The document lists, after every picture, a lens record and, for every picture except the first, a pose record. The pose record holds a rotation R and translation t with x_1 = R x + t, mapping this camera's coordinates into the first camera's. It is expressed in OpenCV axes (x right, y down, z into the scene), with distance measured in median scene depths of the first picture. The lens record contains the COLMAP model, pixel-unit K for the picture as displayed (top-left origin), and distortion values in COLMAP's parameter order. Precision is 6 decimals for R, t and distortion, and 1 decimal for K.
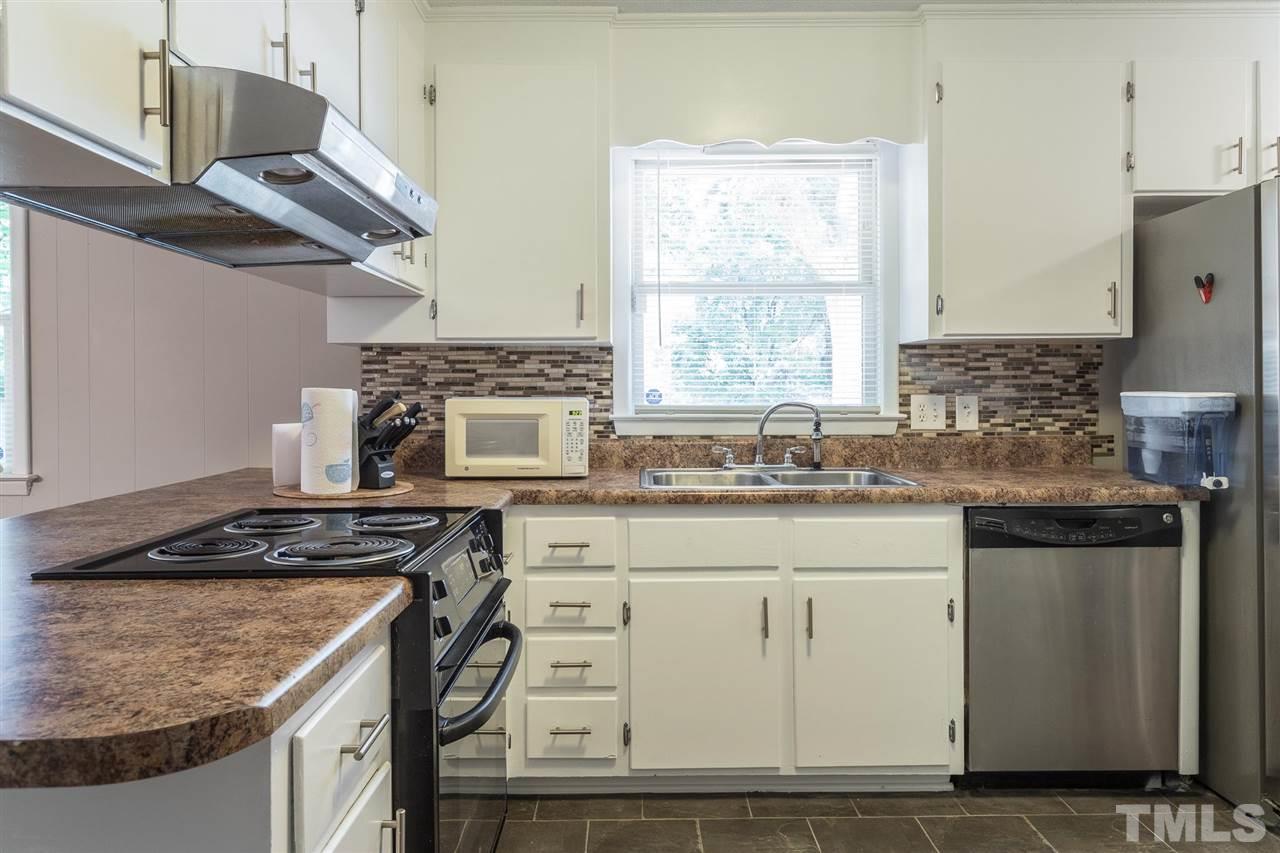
lens RADIAL K [[823.5, 0, 637.0], [0, 823.5, 396.2], [0, 0, 1]] dist [-0.003944, 0.002212]
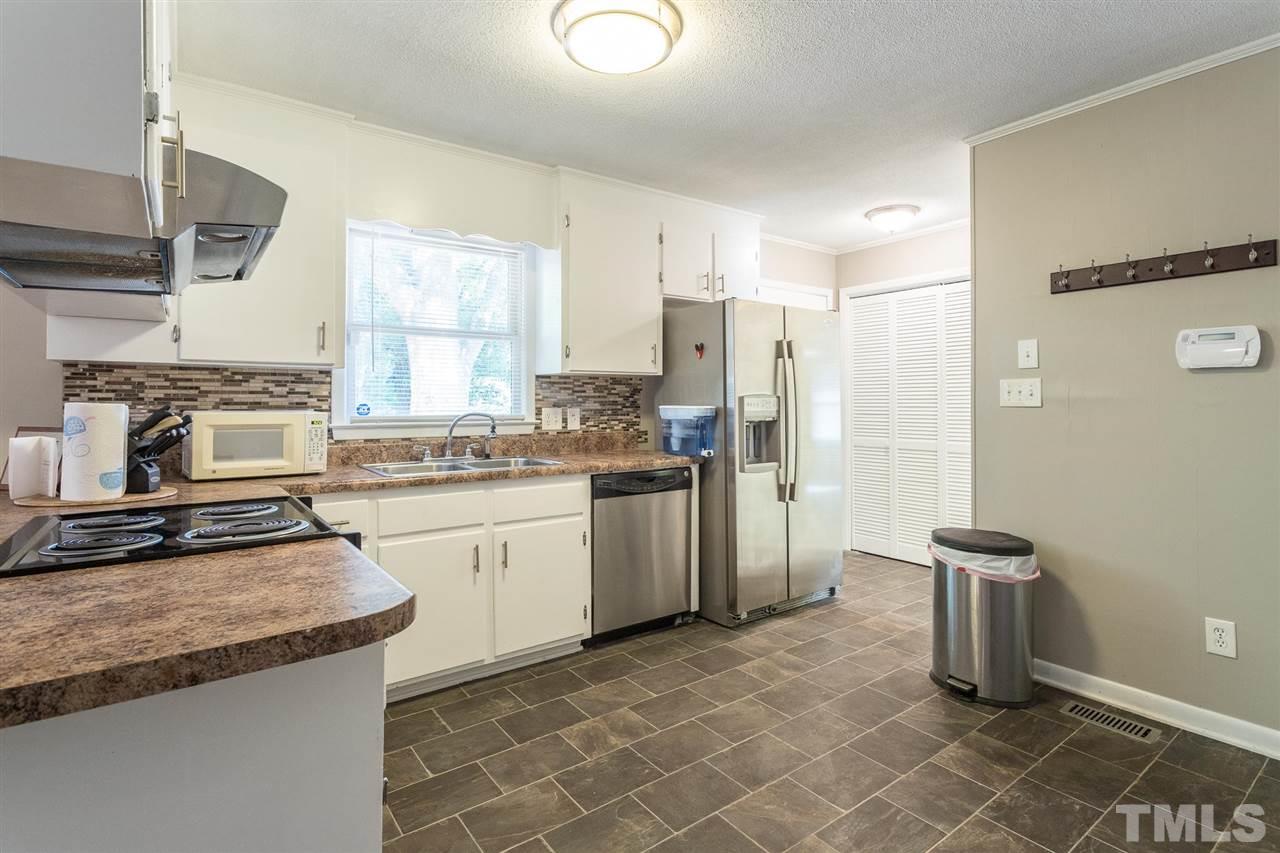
lens RADIAL K [[632.9, 0, 645.8], [0, 632.9, 396.3], [0, 0, 1]] dist [0.005690, 0.001341]
pose [[0.807867, 0.007872, 0.589312, -0.224962], [0.004323, 0.999805, -0.019282, 0.000573], [-0.589349, 0.018125, 0.807675, -0.085699]]
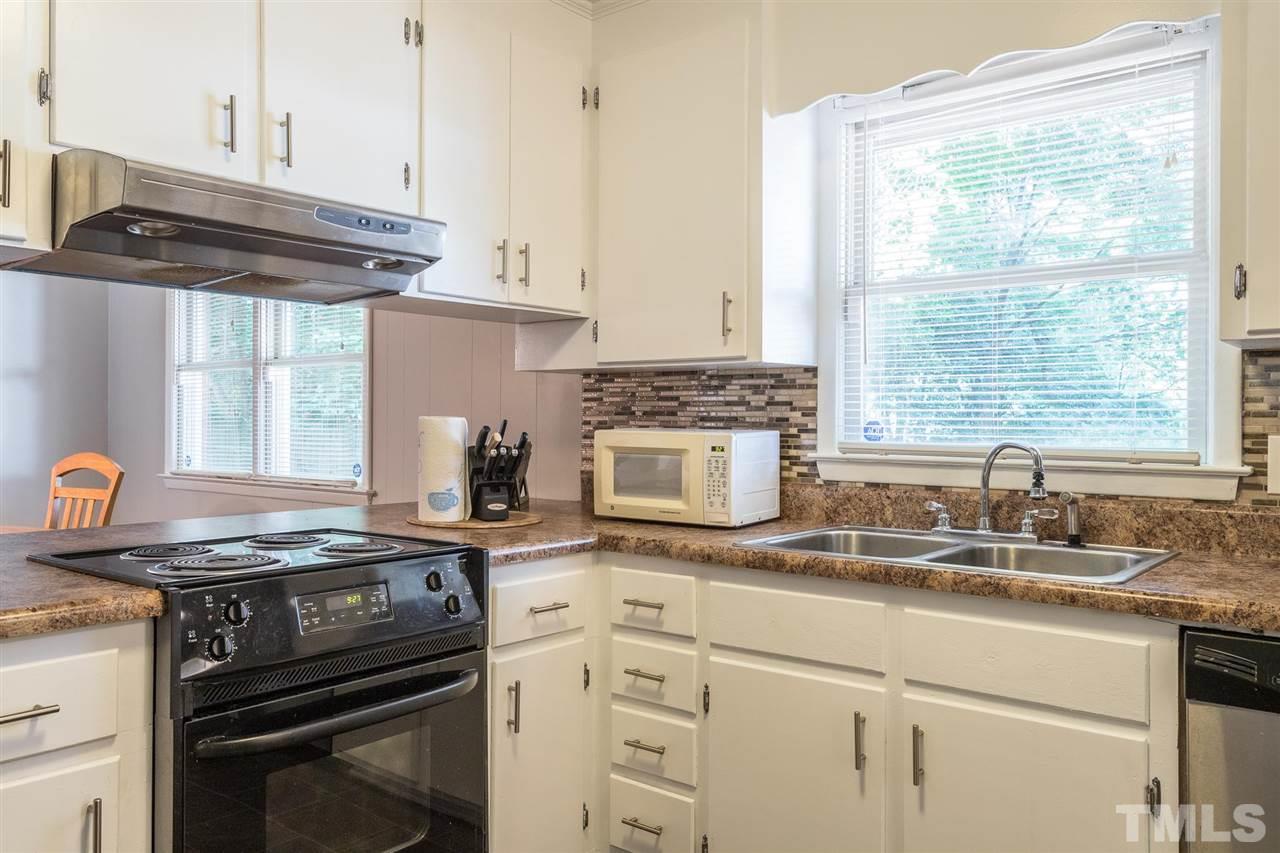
lens RADIAL K [[978.8, 0, 640.6], [0, 978.8, 418.3], [0, 0, 1]] dist [0.001847, 0.006223]
pose [[0.773608, 0.006925, -0.633626, 0.452732], [-0.013930, 0.999884, -0.006080, -0.002985], [0.633511, 0.013531, 0.773615, 0.179276]]
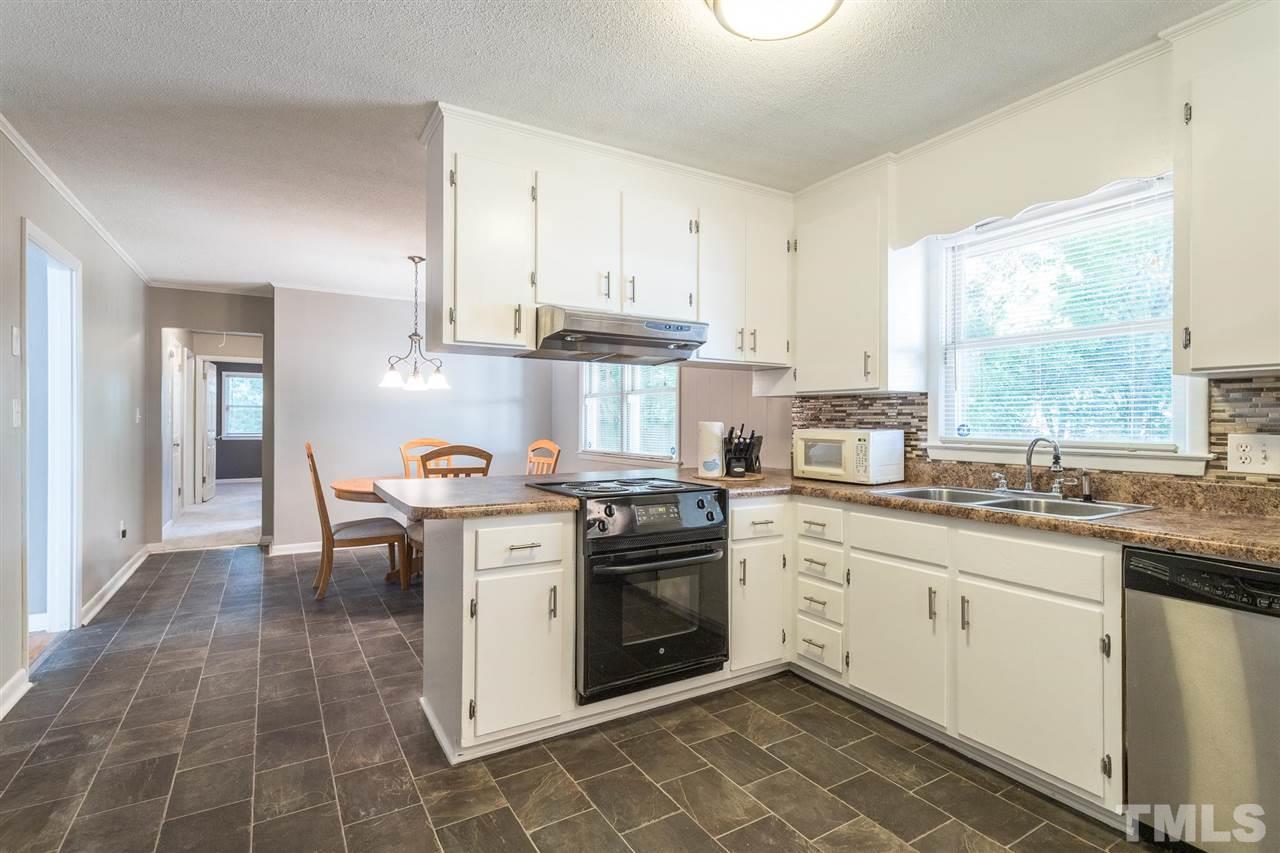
lens RADIAL K [[614.0, 0, 641.9], [0, 614.0, 422.8], [0, 0, 1]] dist [0.001116, 0.000574]
pose [[0.511309, 0.007491, -0.859364, 0.616435], [-0.014938, 0.999888, -0.000171, -0.004024], [0.859267, 0.012925, 0.511364, 0.099436]]
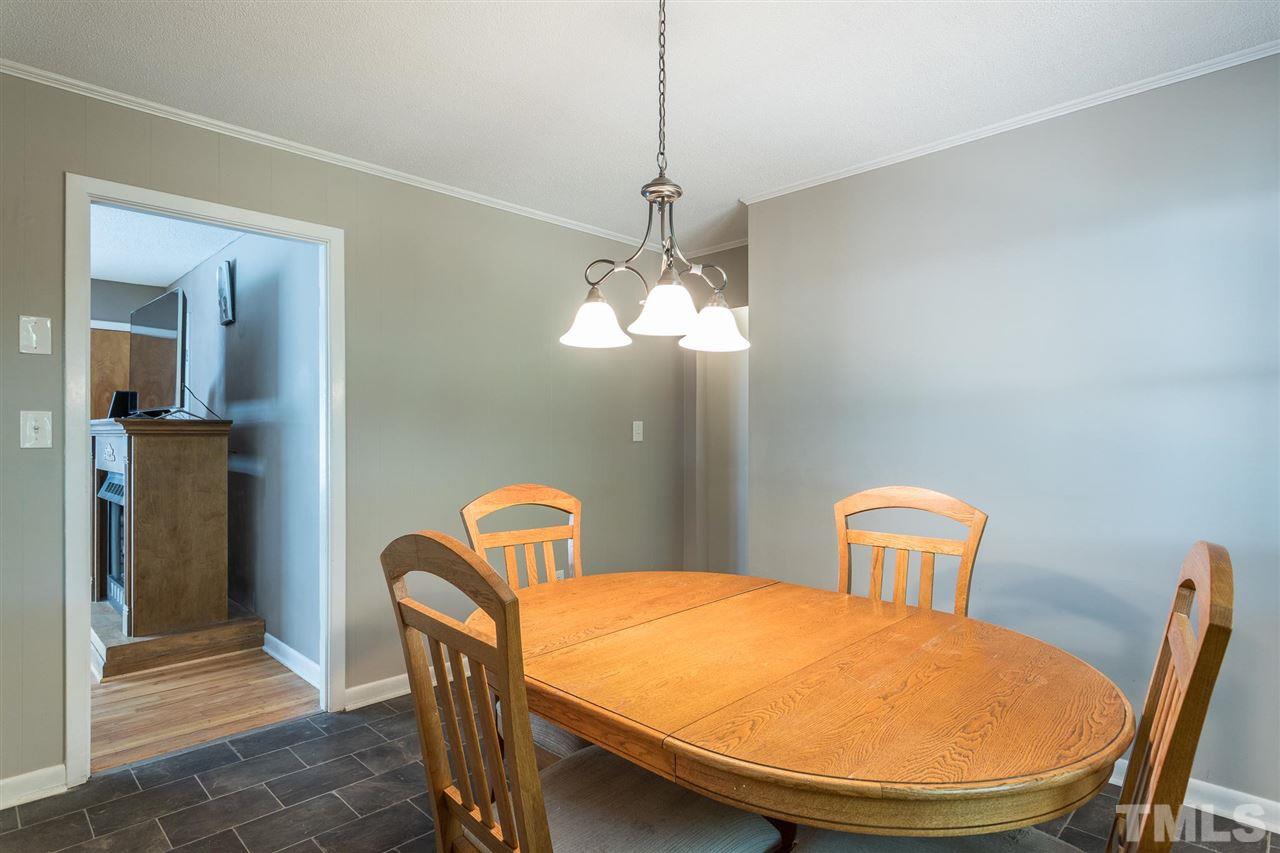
lens RADIAL K [[683.5, 0, 640.0], [0, 683.5, 426.5], [0, 0, 1]] dist [0.000516, 0.000114]
pose [[-0.708304, -0.003181, -0.705900, -0.635882], [-0.001431, 0.999994, -0.003070, -0.007435], [0.705906, -0.001165, -0.708304, 0.843199]]
